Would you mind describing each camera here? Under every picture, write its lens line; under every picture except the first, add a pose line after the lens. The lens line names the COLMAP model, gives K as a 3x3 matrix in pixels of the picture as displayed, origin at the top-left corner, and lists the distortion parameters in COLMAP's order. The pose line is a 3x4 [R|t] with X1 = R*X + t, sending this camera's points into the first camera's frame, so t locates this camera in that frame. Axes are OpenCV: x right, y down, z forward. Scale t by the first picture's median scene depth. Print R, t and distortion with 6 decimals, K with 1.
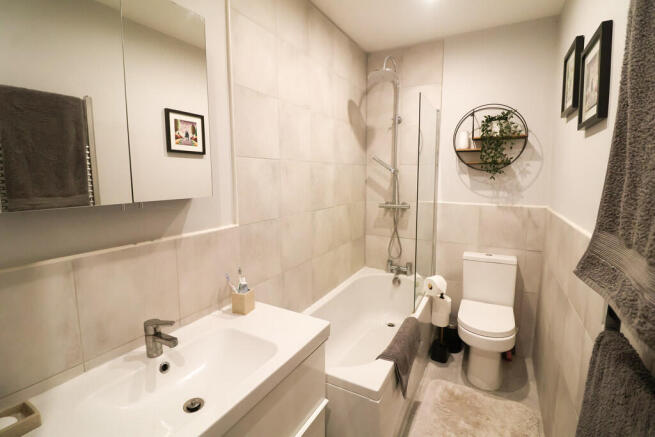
lens RADIAL K [[307.9, 0, 327.8], [0, 307.9, 211.7], [0, 0, 1]] dist [-0.002892, -0.000867]
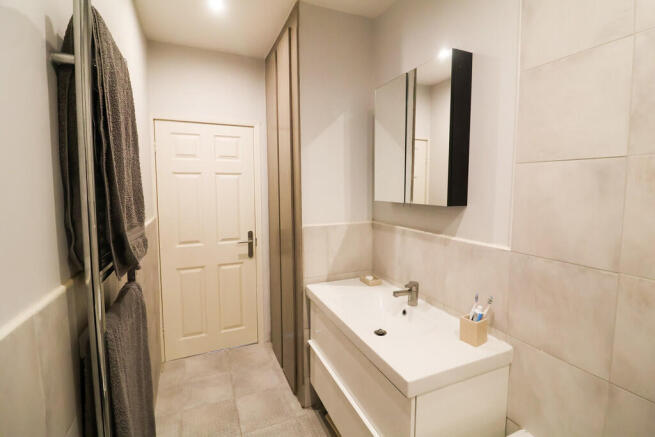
lens RADIAL K [[307.9, 0, 327.8], [0, 307.9, 211.7], [0, 0, 1]] dist [-0.002892, -0.000867]
pose [[-0.599041, 0.078868, -0.796825, 0.680513], [-0.086612, 0.982916, 0.162401, -0.155326], [0.796020, 0.166300, -0.581976, 1.173863]]
